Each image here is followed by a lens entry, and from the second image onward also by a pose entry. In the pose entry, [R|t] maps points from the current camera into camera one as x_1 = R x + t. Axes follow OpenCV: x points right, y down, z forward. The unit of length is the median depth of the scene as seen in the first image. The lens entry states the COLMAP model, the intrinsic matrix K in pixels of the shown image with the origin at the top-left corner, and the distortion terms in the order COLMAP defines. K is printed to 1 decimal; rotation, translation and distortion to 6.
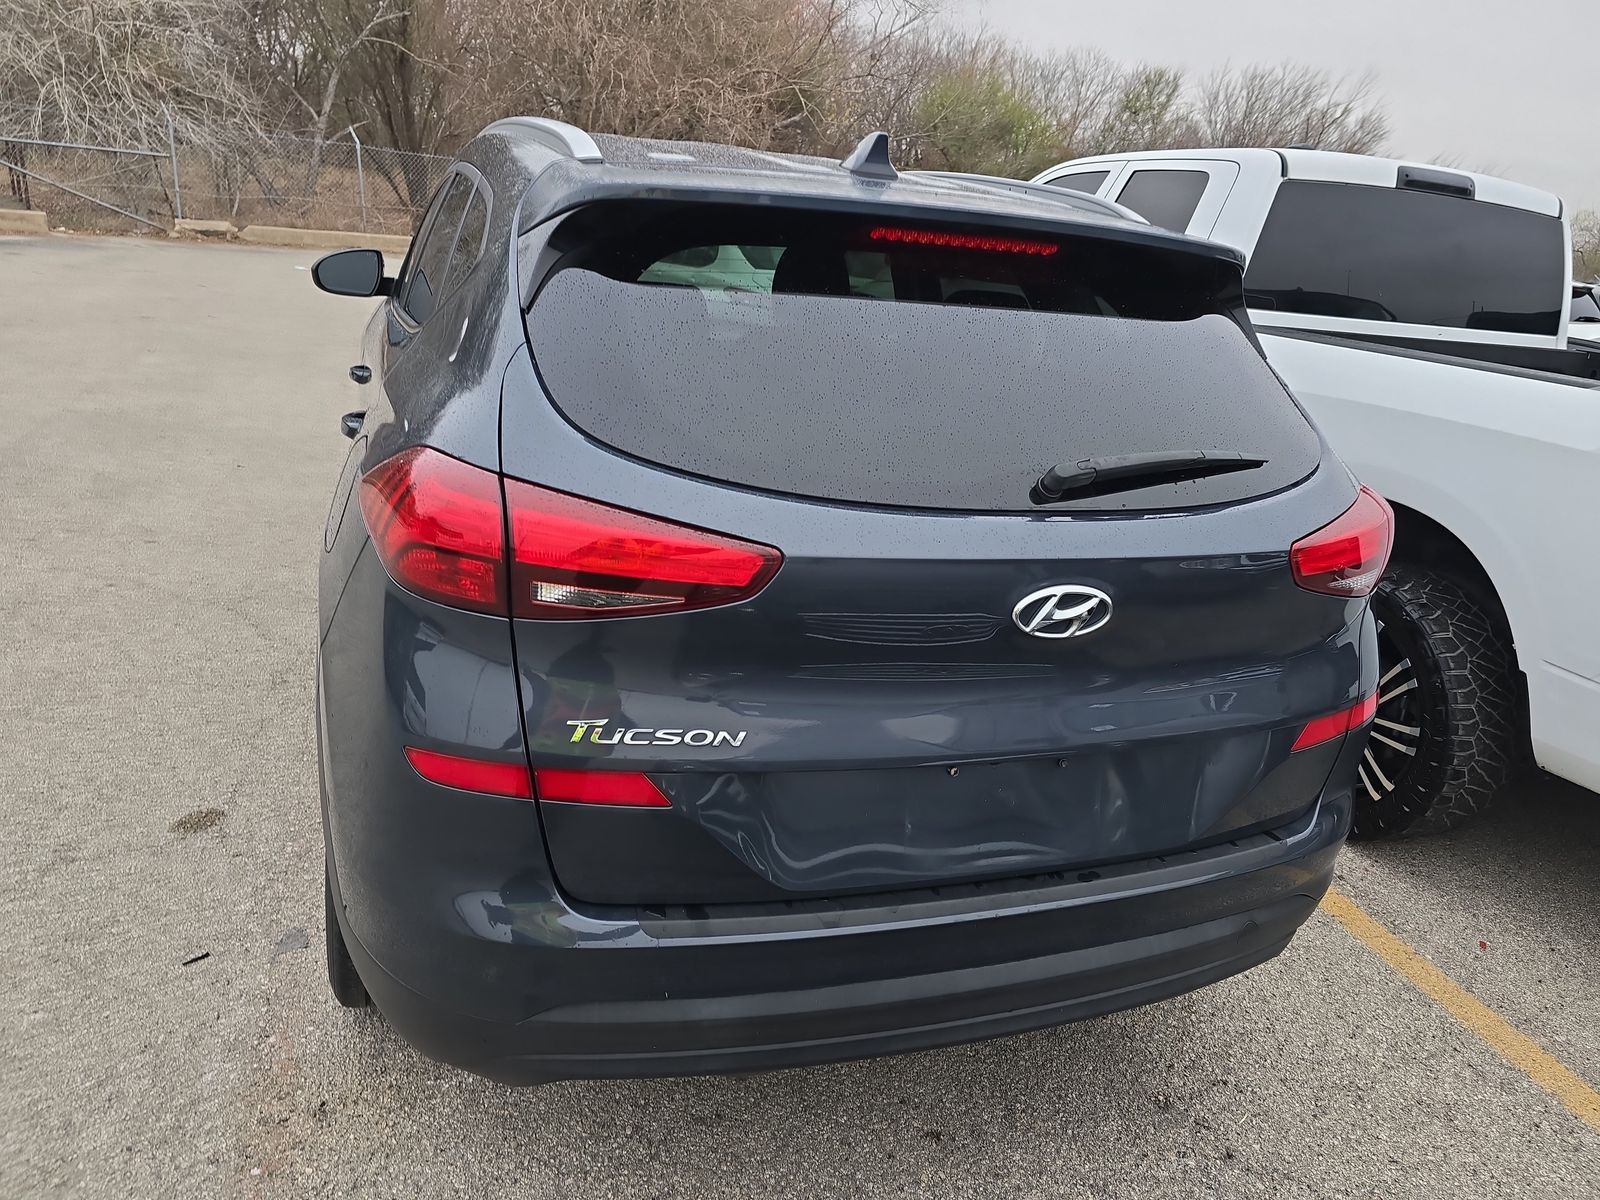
lens RADIAL K [[1018.3, 0, 800.0], [0, 1018.3, 600.0], [0, 0, 1]] dist [0.030703, -0.019713]
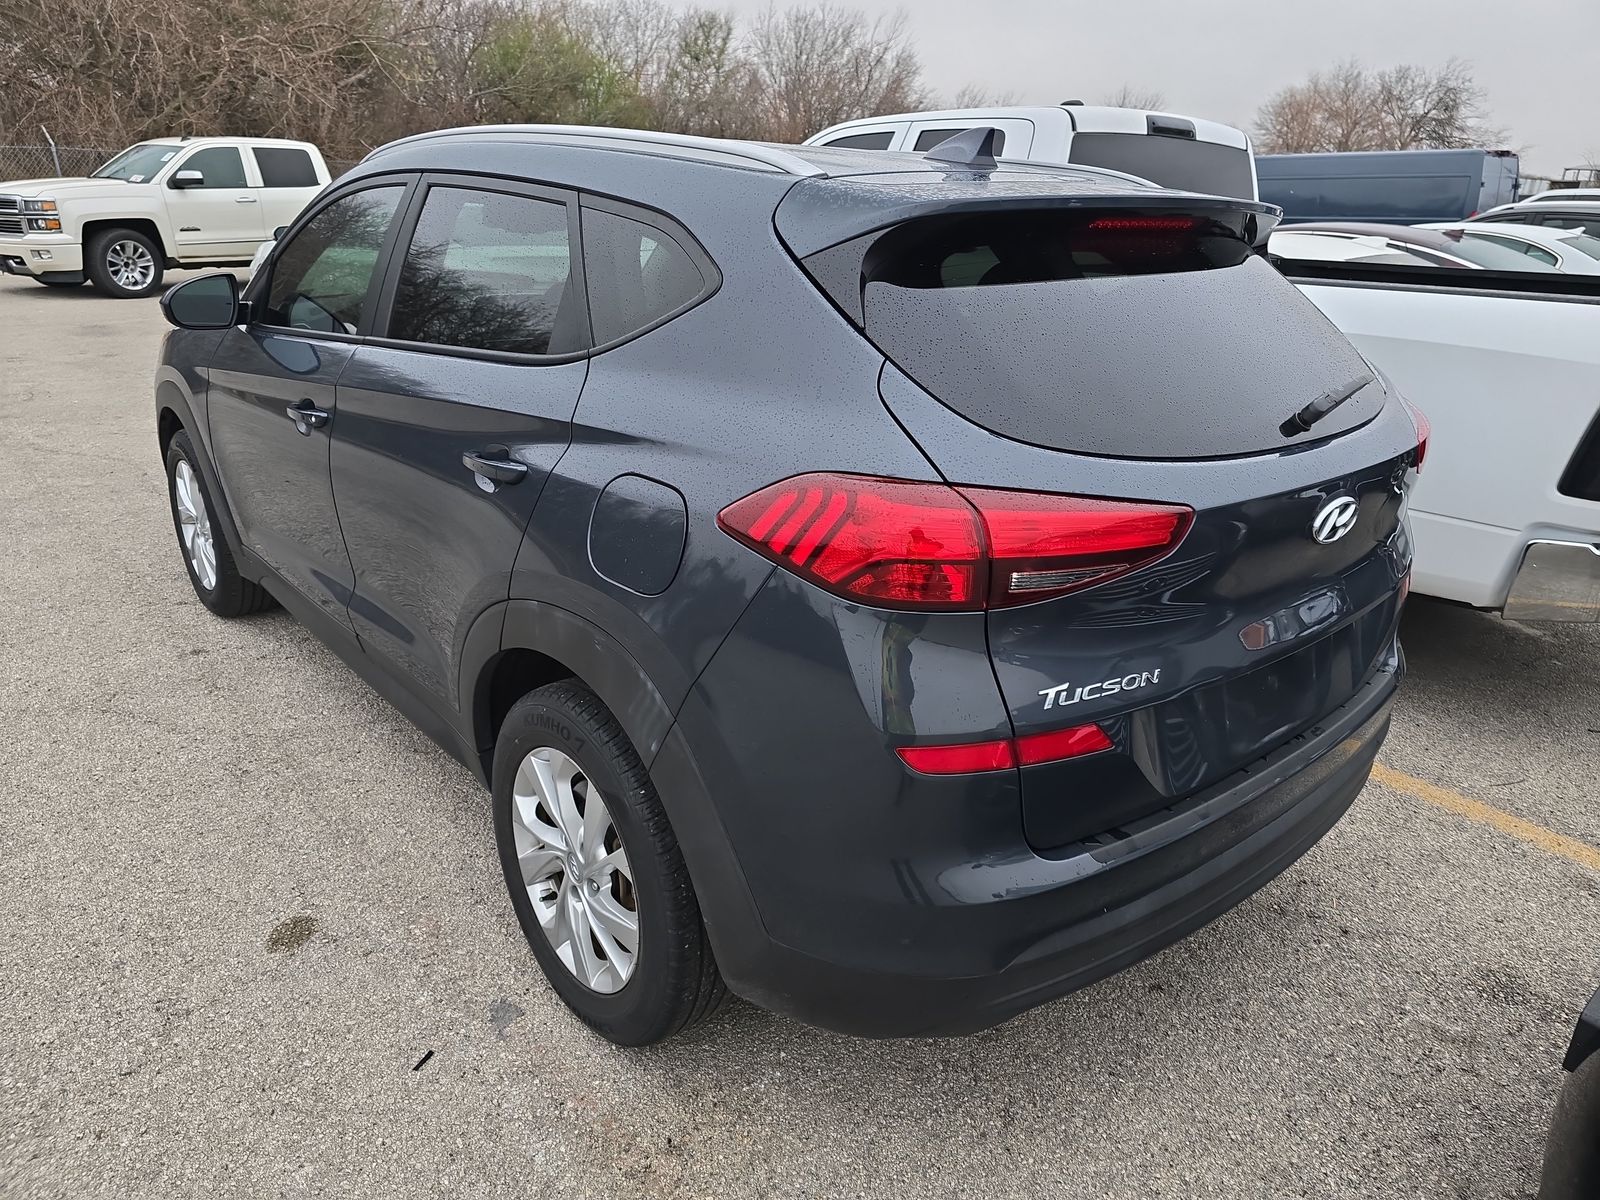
lens RADIAL K [[1018.3, 0, 800.0], [0, 1018.3, 600.0], [0, 0, 1]] dist [0.030703, -0.019713]
pose [[0.932908, -0.195484, 0.302436, -0.521357], [0.183436, 0.980674, 0.068039, -0.068521], [-0.309892, -0.007997, 0.950738, 0.013557]]
